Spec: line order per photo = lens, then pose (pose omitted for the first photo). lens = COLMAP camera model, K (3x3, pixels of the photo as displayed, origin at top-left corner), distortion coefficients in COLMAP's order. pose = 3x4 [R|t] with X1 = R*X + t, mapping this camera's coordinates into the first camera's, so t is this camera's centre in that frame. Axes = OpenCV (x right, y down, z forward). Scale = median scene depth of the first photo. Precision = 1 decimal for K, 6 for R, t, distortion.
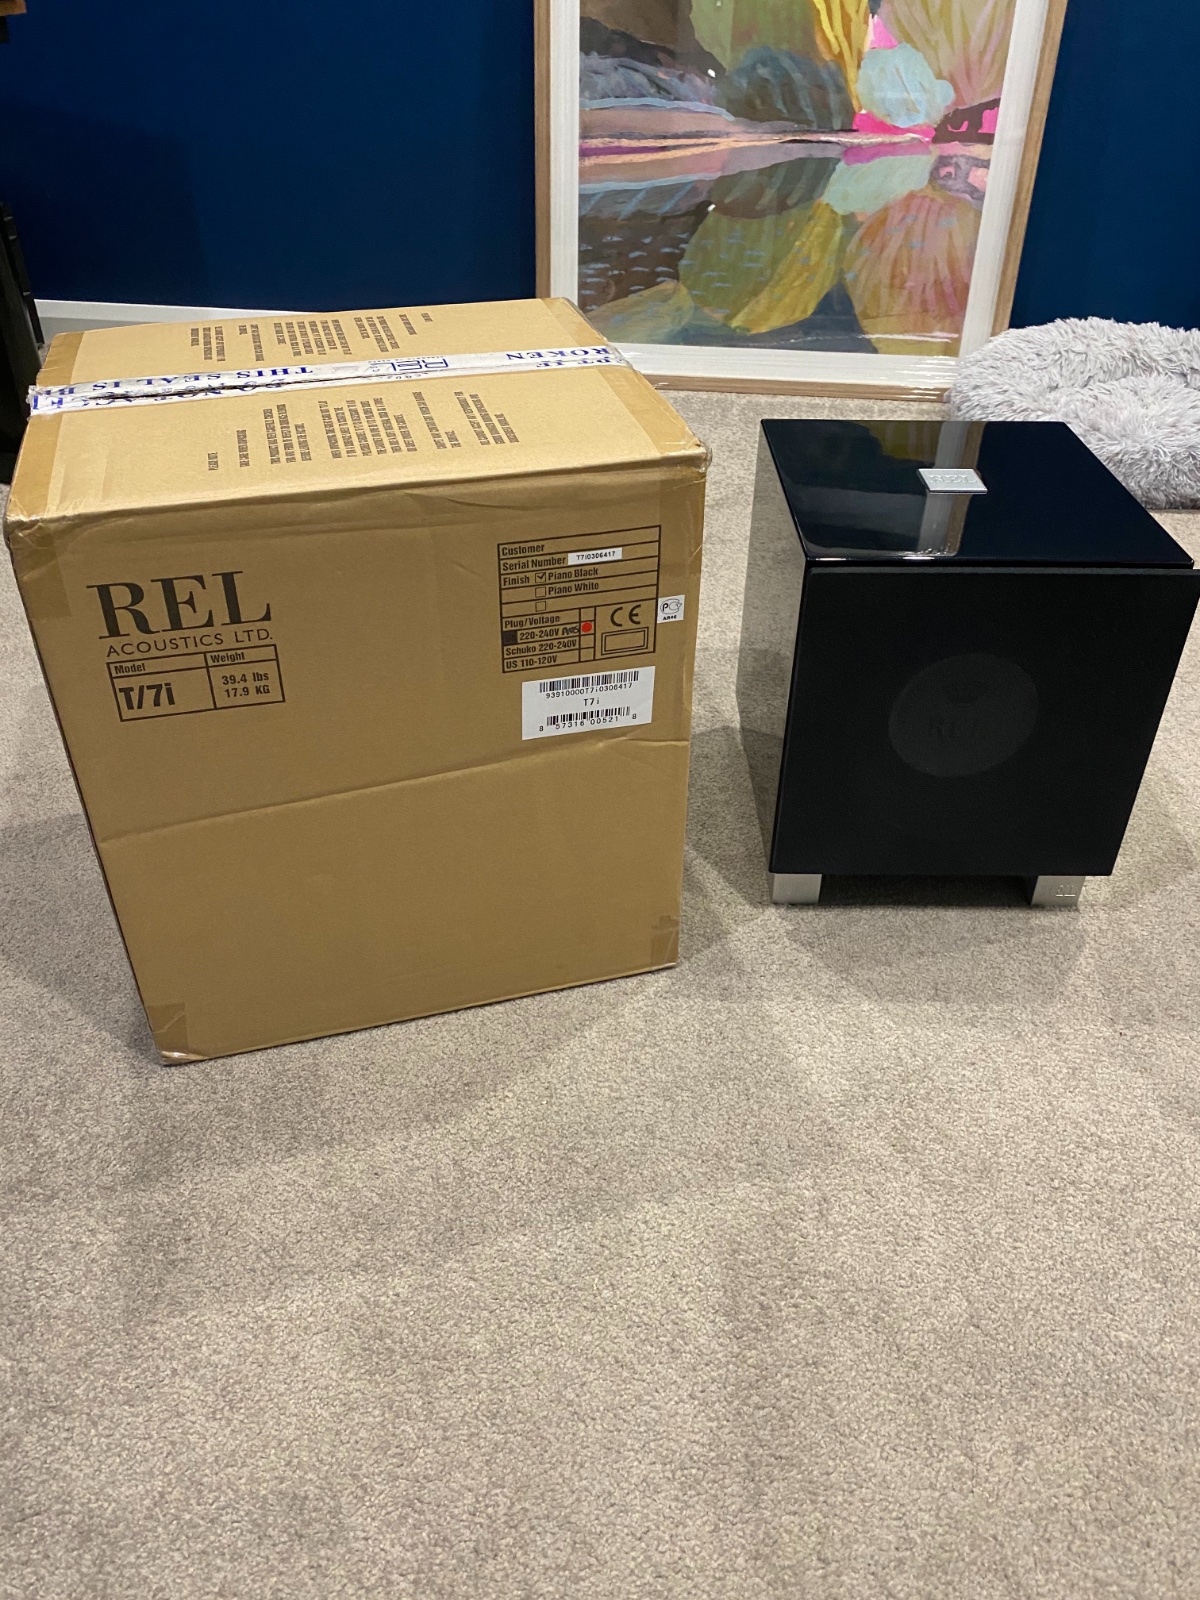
lens RADIAL K [[1228.0, 0, 589.9], [0, 1228.0, 784.6], [0, 0, 1]] dist [0.000828, 0.000740]
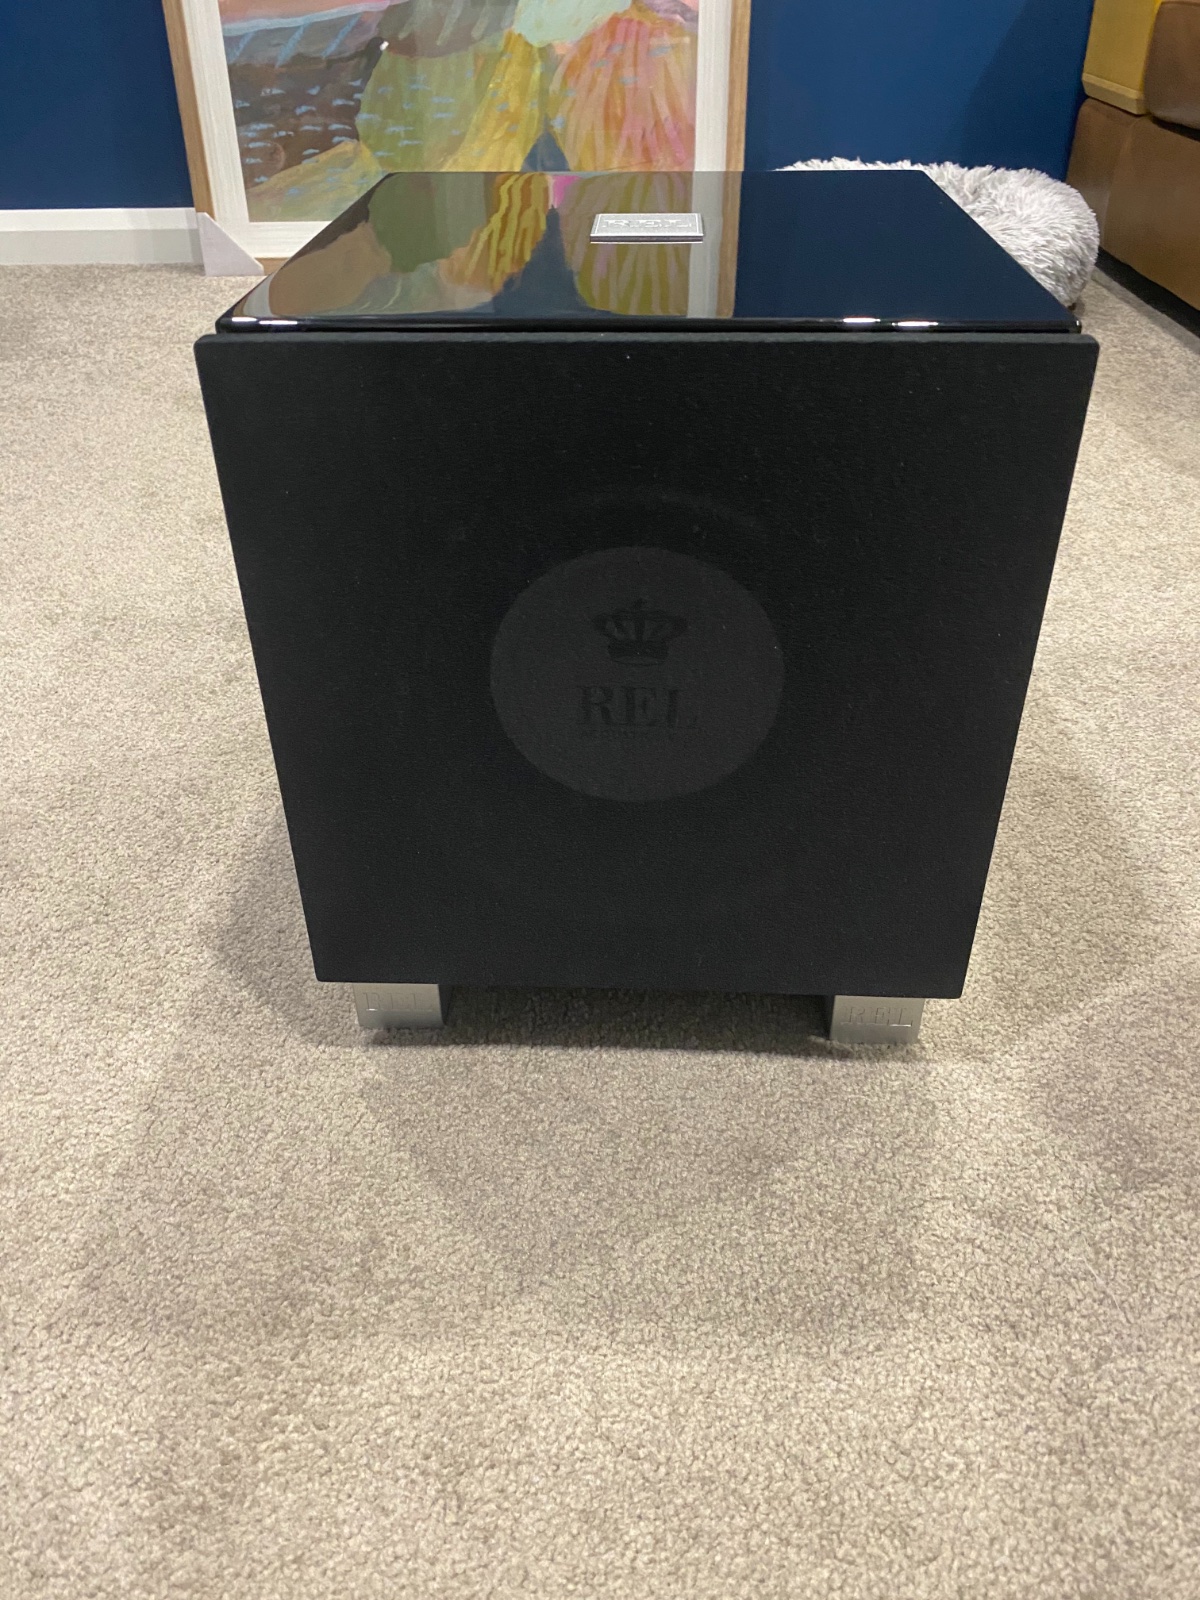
lens RADIAL K [[1204.1, 0, 600.0], [0, 1204.1, 800.0], [0, 0, 1]] dist [-0.004234, -0.002028]
pose [[0.989644, -0.096956, 0.105850, 0.121458], [0.097188, 0.995262, 0.002978, 0.062805], [-0.105637, 0.007340, 0.994378, 0.191852]]
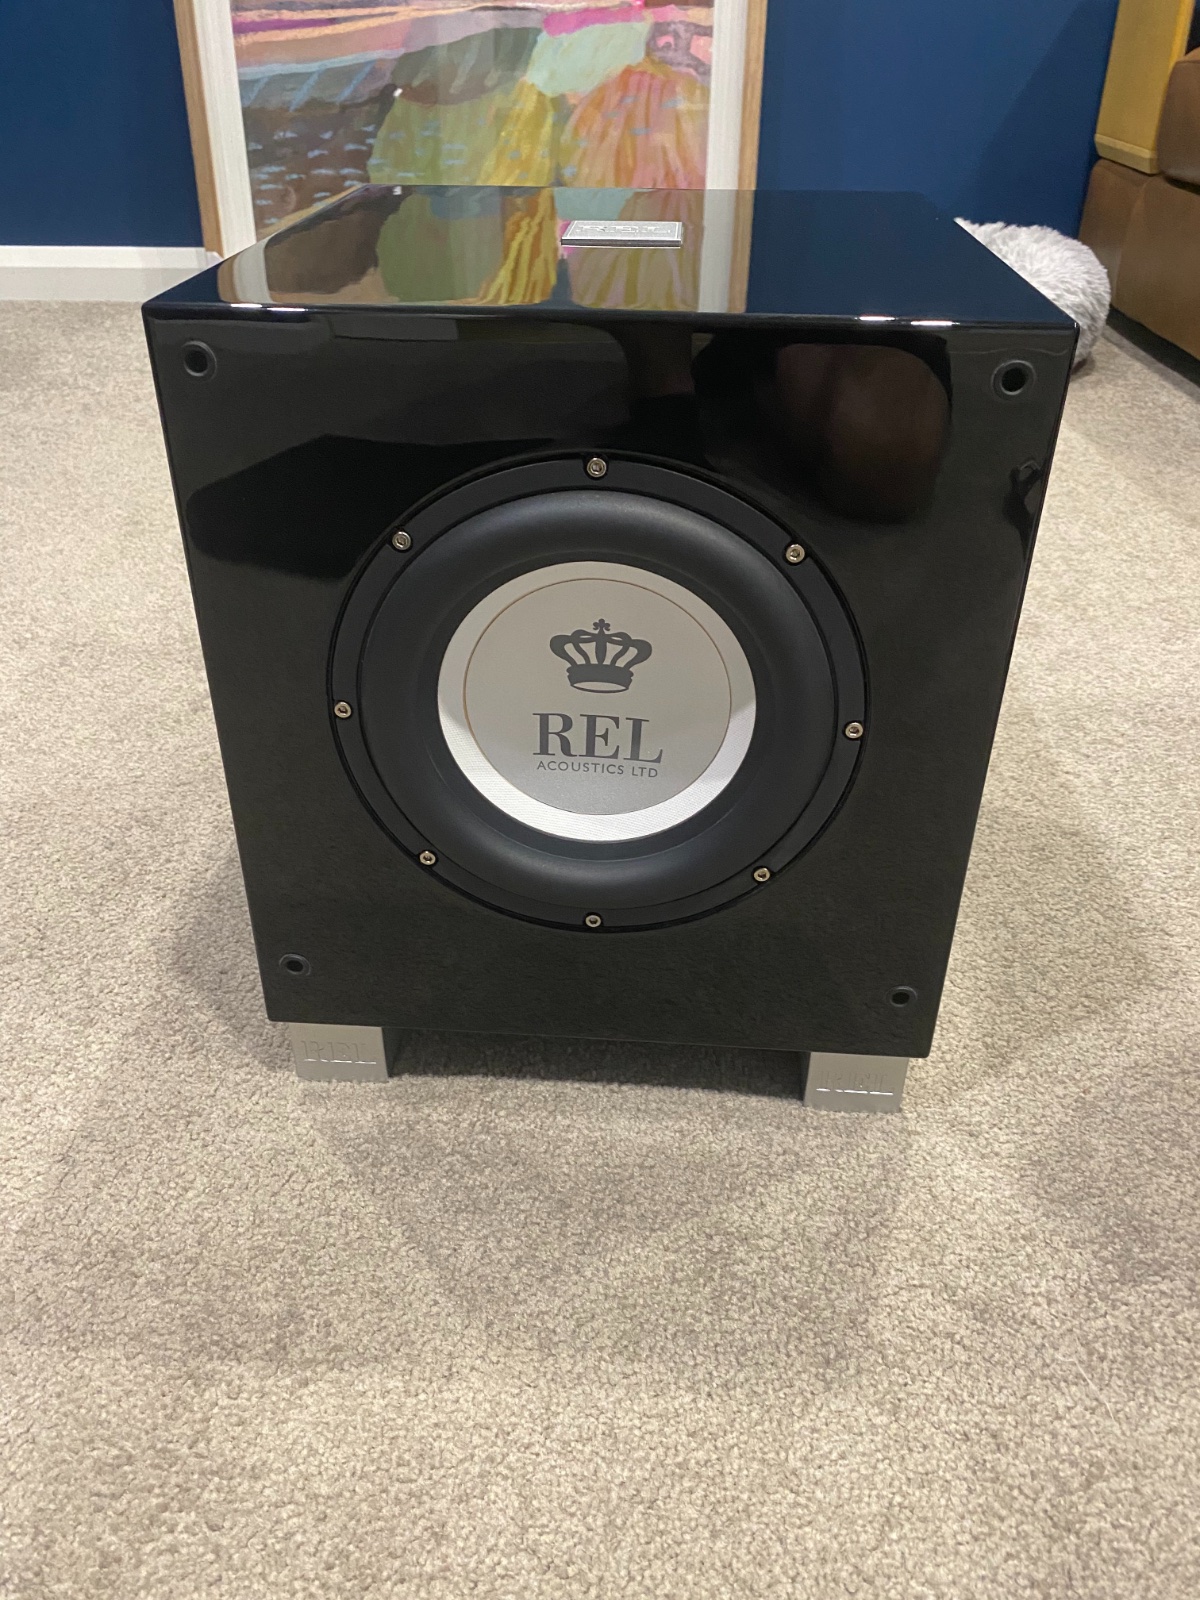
lens RADIAL K [[1205.0, 0, 594.9], [0, 1205.0, 801.2], [0, 0, 1]] dist [-0.004771, -0.001545]
pose [[0.992895, -0.066130, 0.098923, 0.134378], [0.070494, 0.996657, -0.041286, 0.067140], [-0.095862, 0.047966, 0.994238, 0.211353]]
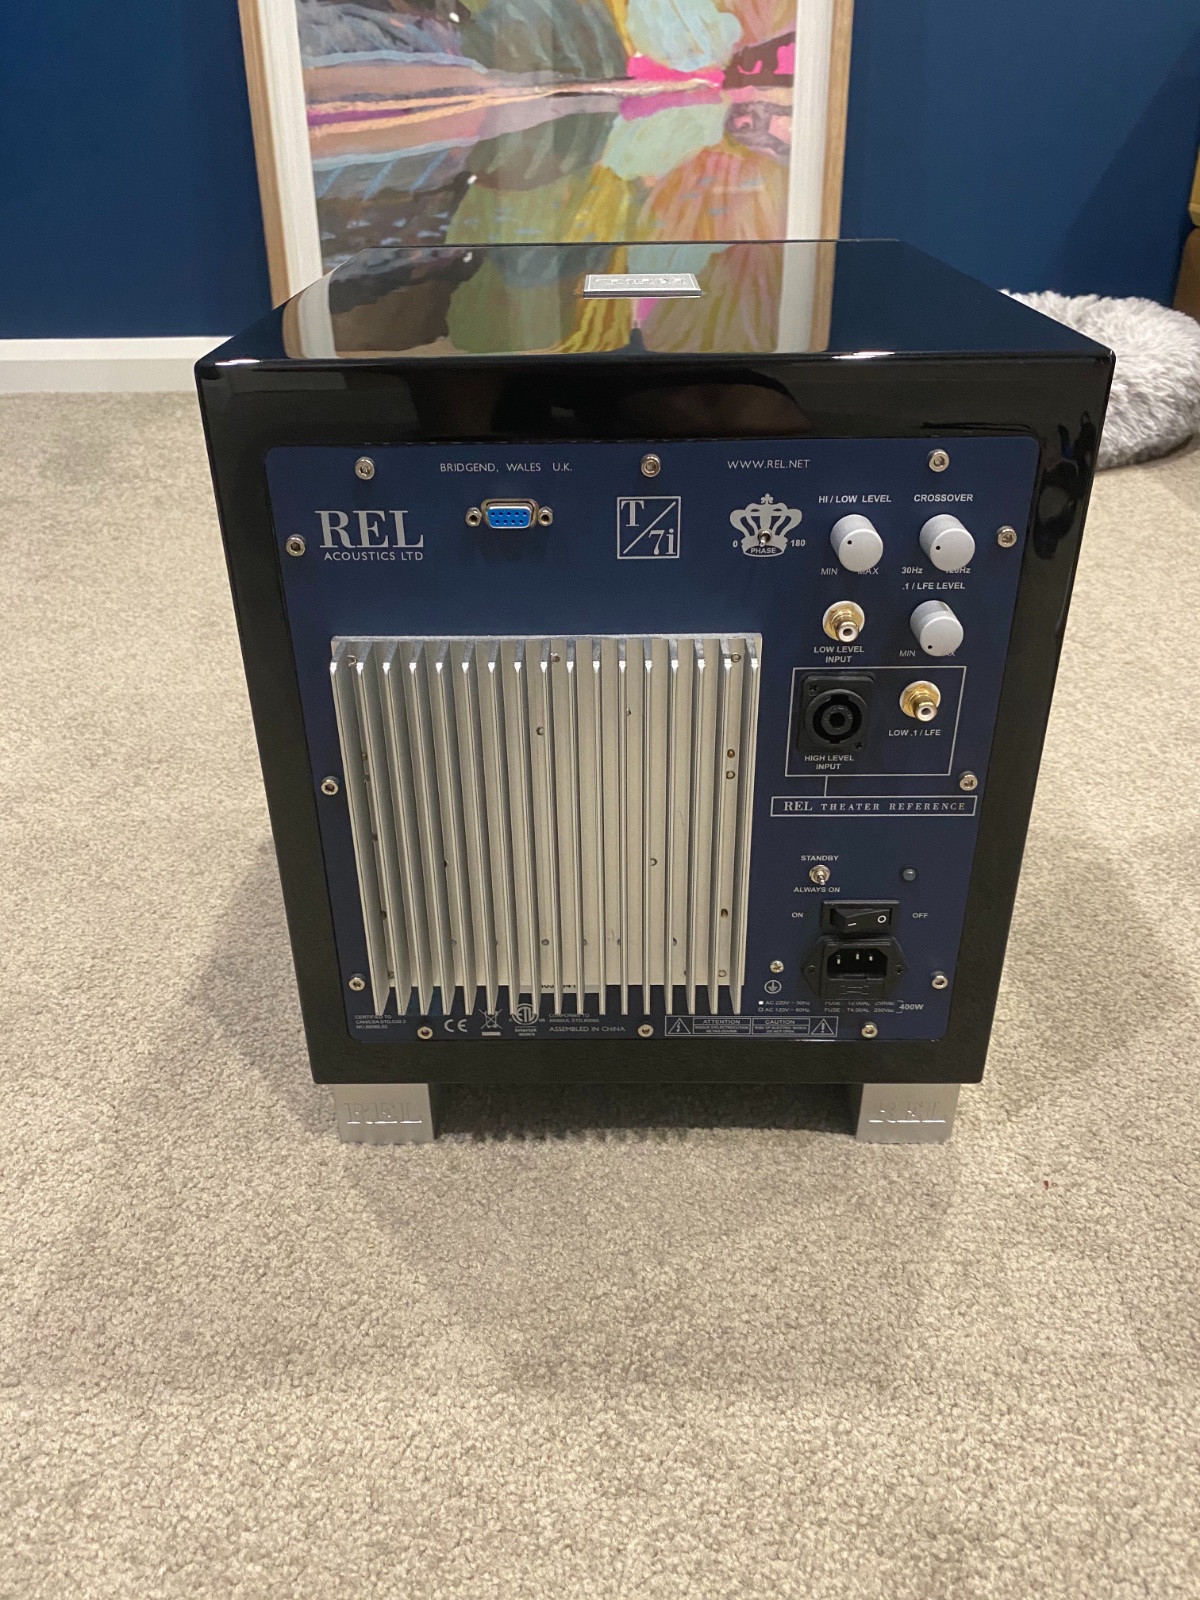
lens RADIAL K [[1204.1, 0, 600.0], [0, 1204.1, 800.0], [0, 0, 1]] dist [-0.004234, -0.002028]
pose [[0.995472, -0.067320, 0.067102, 0.114944], [0.073752, 0.992400, -0.098508, 0.040320], [-0.059961, 0.103011, 0.992871, 0.254687]]
